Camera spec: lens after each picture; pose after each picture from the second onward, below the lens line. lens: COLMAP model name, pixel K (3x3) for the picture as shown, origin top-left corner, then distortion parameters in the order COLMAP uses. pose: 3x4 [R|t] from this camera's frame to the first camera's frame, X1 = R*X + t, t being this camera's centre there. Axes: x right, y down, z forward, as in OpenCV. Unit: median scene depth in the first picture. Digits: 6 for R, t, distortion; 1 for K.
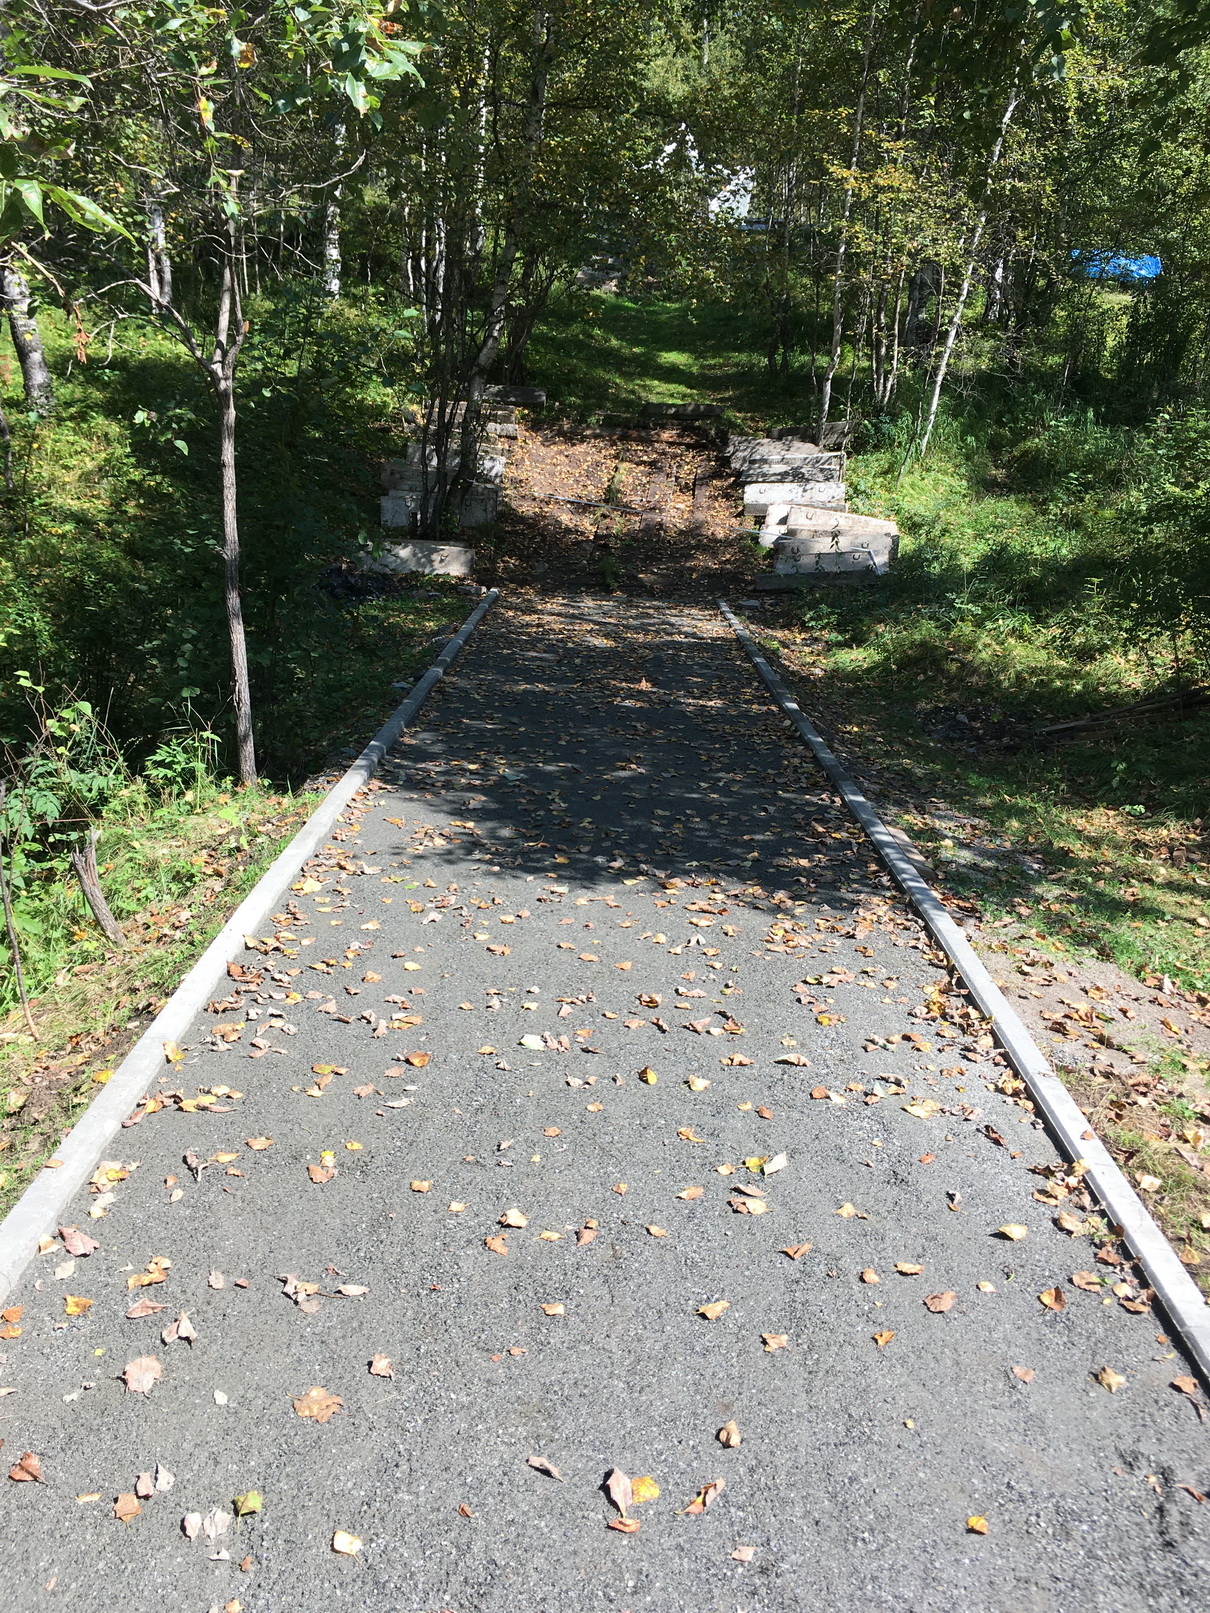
lens RADIAL K [[1456.9, 0, 605.0], [0, 1456.9, 806.5], [0, 0, 1]] dist [0.075972, 0.001010]
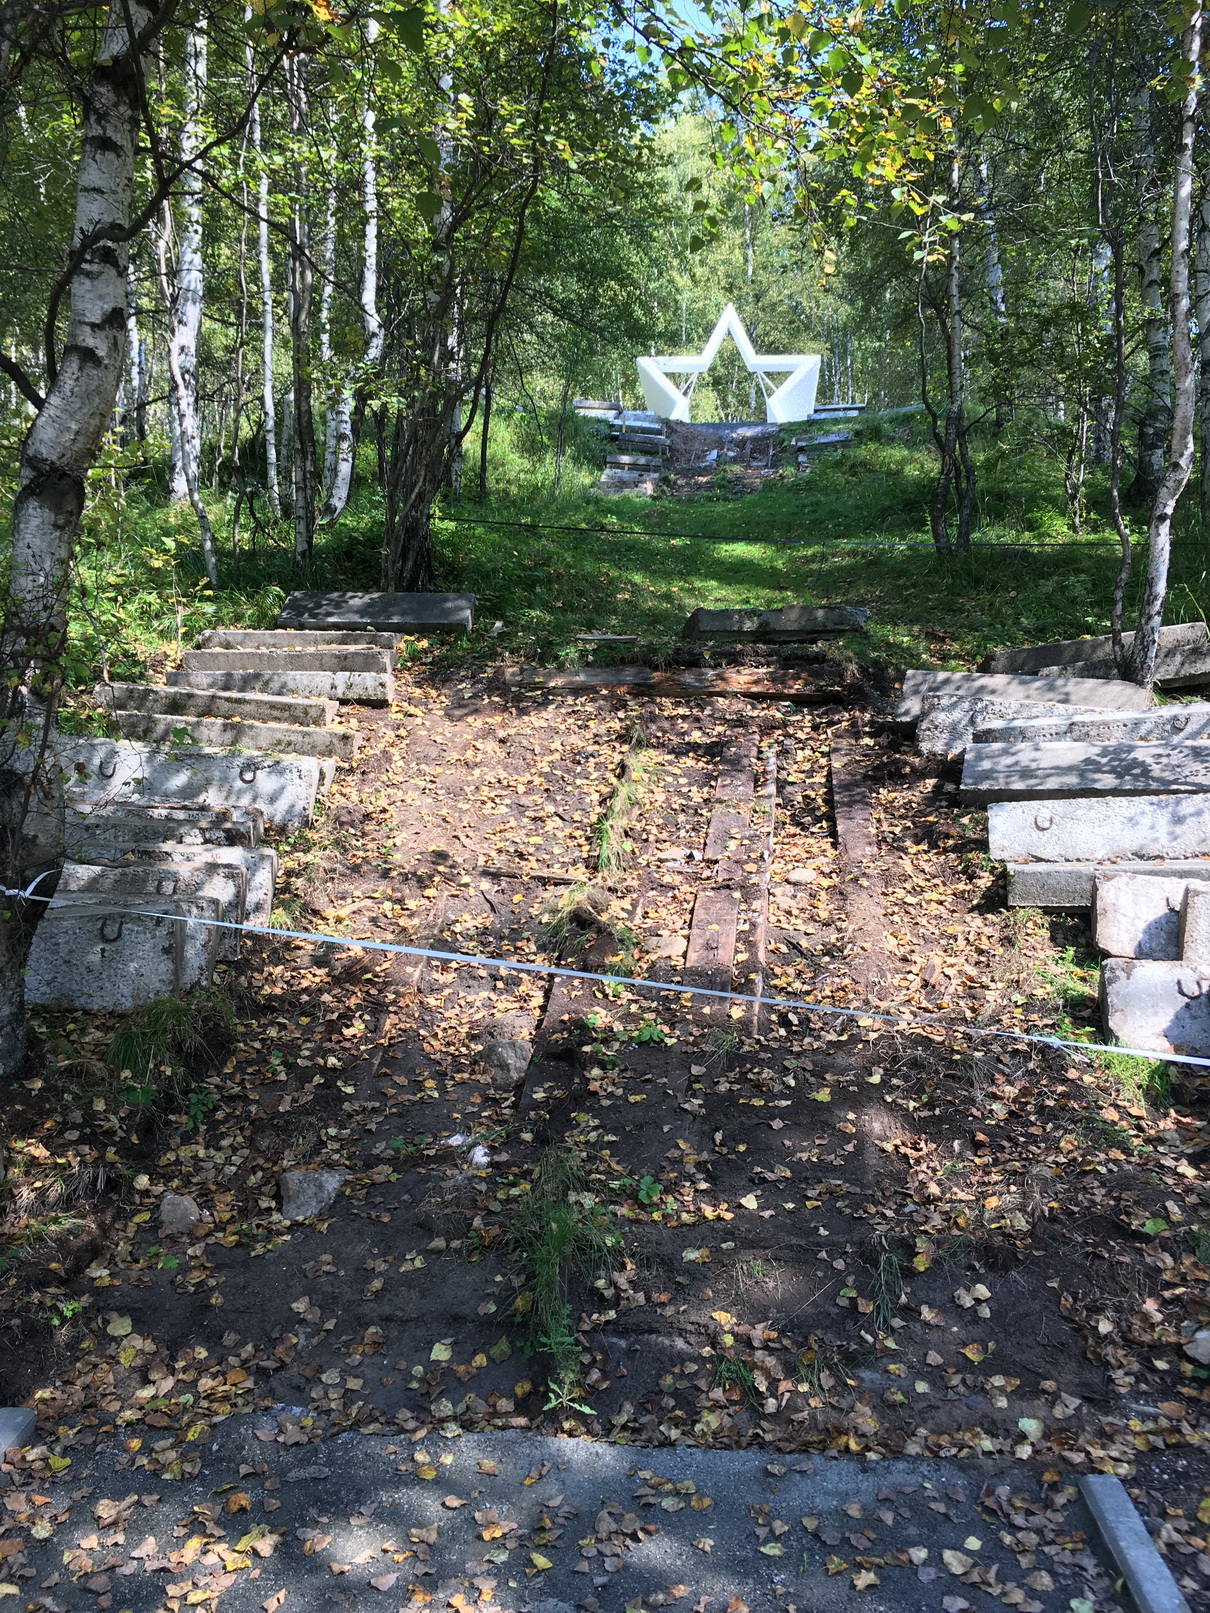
lens RADIAL K [[1357.0, 0, 605.0], [0, 1357.0, 806.5], [0, 0, 1]] dist [0.004307, -0.001175]
pose [[0.997597, -0.046720, -0.051161, 0.020705], [0.038239, 0.987058, -0.155735, -0.162104], [0.057775, 0.153405, 0.986473, 0.634194]]
